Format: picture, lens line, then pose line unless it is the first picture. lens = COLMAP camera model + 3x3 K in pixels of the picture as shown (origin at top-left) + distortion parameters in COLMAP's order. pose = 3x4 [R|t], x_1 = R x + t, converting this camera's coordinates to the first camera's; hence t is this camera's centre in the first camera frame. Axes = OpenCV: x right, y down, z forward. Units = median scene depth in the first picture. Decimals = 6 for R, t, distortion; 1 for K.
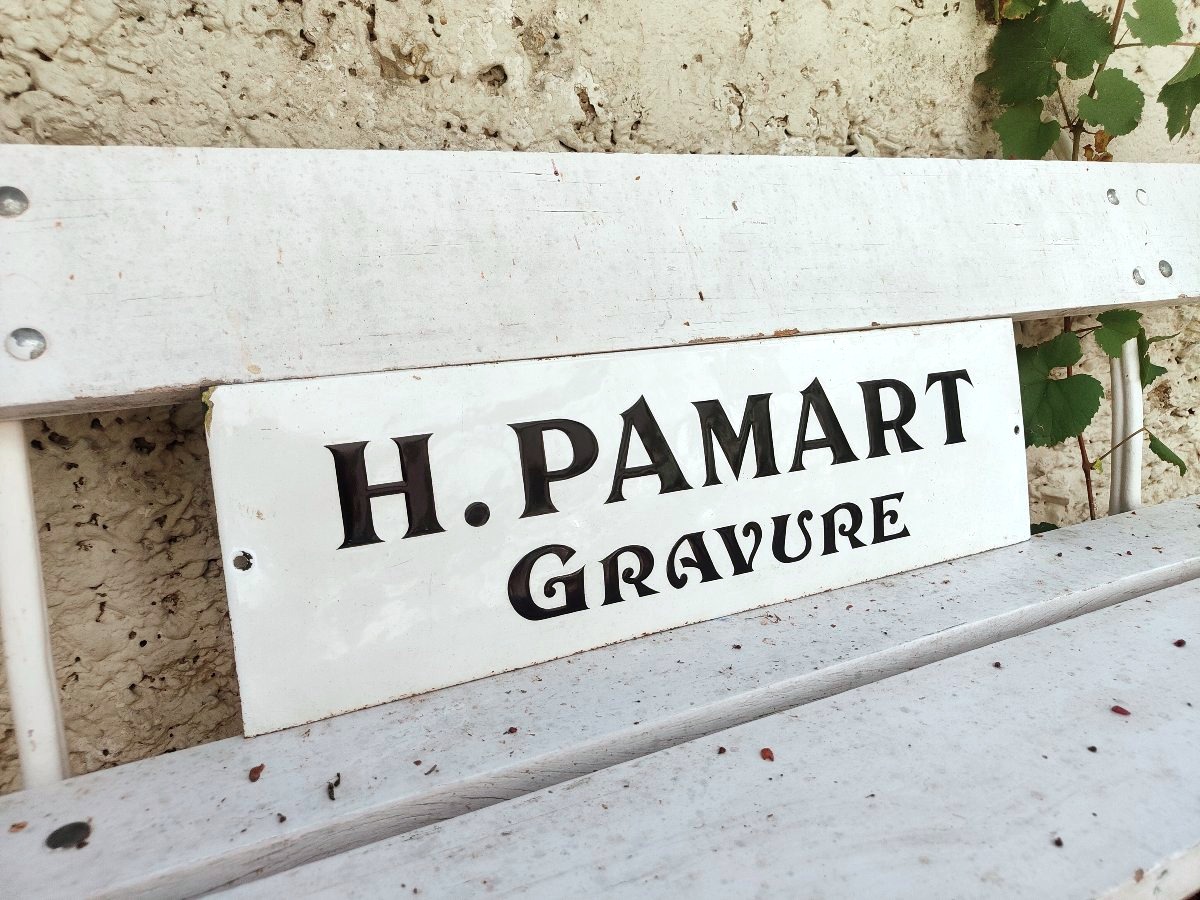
lens RADIAL K [[842.0, 0, 600.0], [0, 842.0, 450.0], [0, 0, 1]] dist [0.034712, -0.104501]
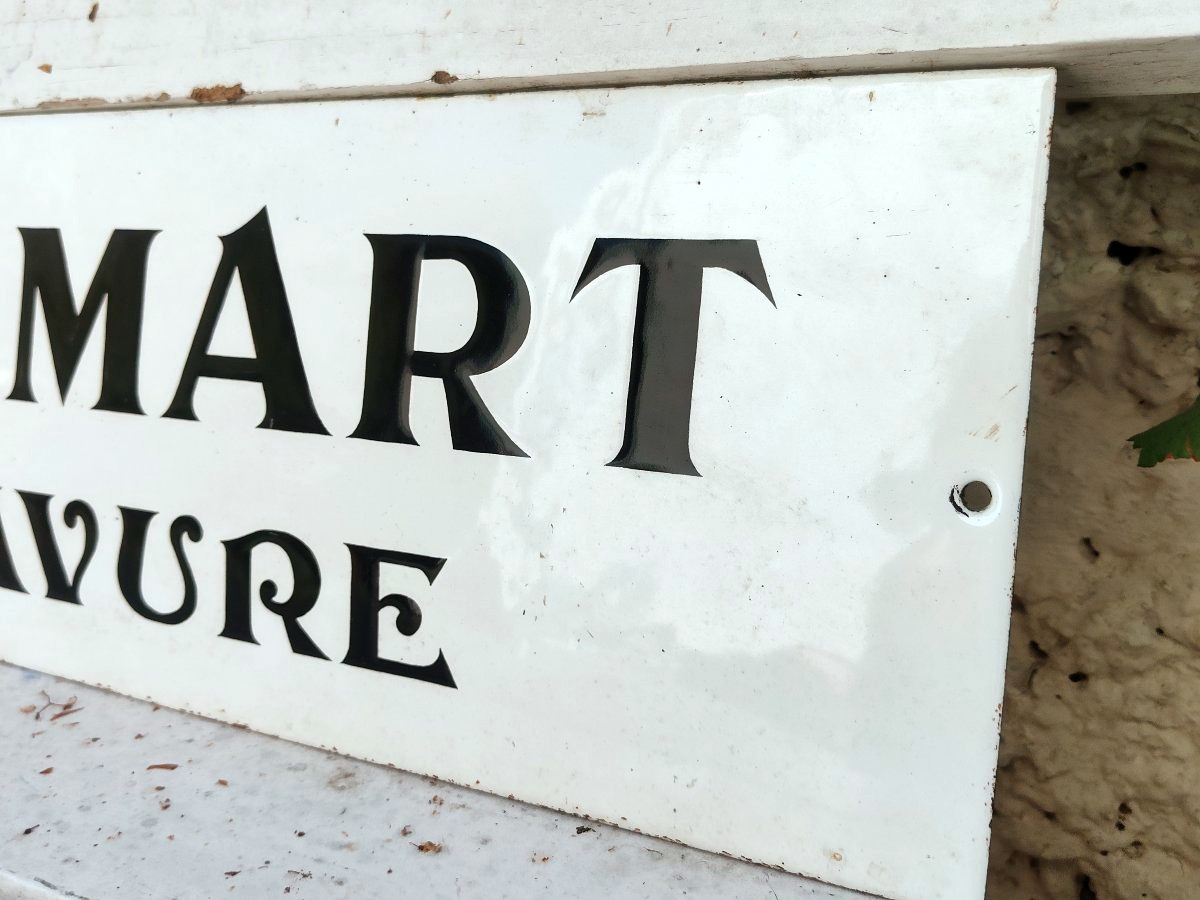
lens RADIAL K [[1277.4, 0, 600.0], [0, 1277.4, 450.0], [0, 0, 1]] dist [0.088315, -0.330398]
pose [[0.570722, 0.206835, -0.794667, 0.954276], [-0.178590, 0.975857, 0.125734, -0.087136], [0.801487, 0.070161, 0.593882, 0.855681]]
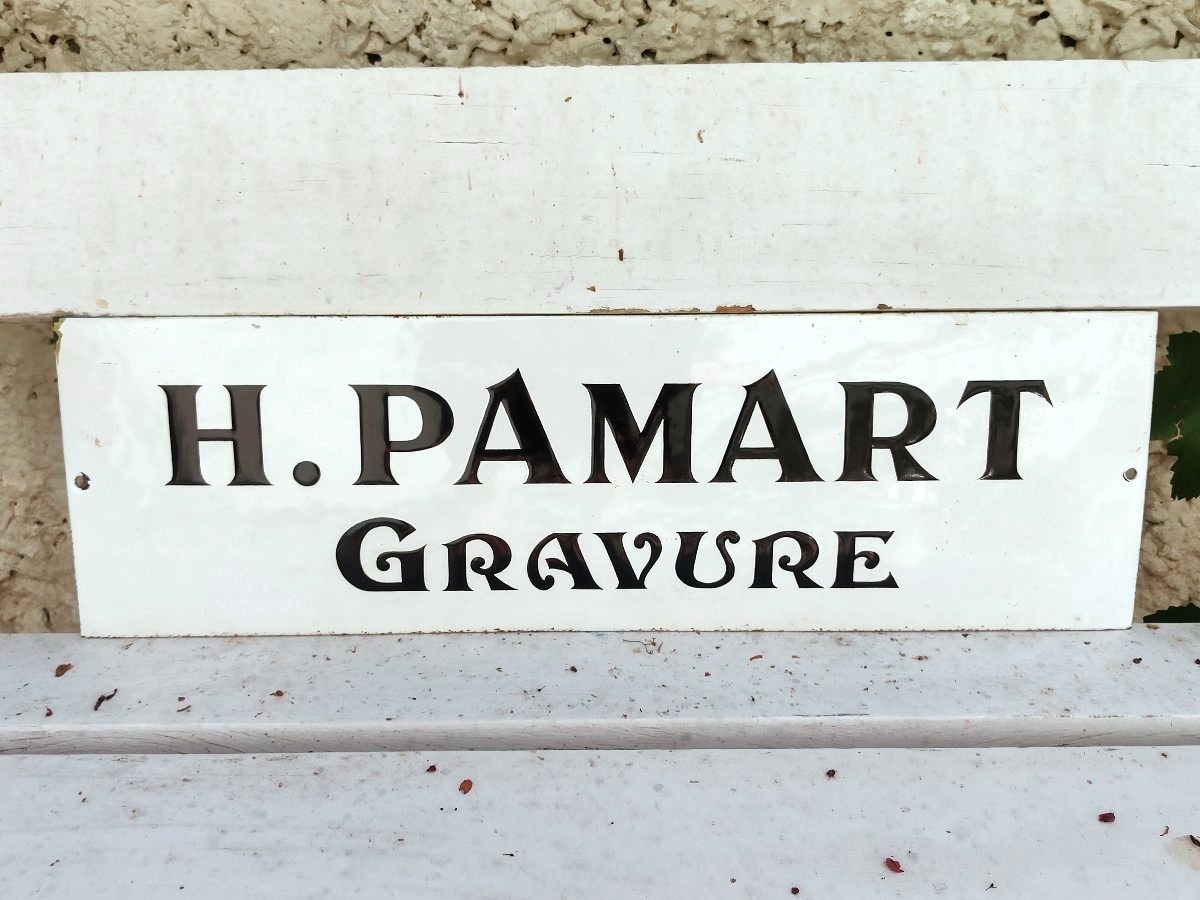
lens RADIAL K [[1263.5, 0, 602.9], [0, 1263.5, 478.7], [0, 0, 1]] dist [0.091922, -0.330895]
pose [[0.901503, 0.195393, -0.386152, 0.650884], [-0.122620, 0.971034, 0.205079, -0.232202], [0.415038, -0.137530, 0.899349, -0.149487]]
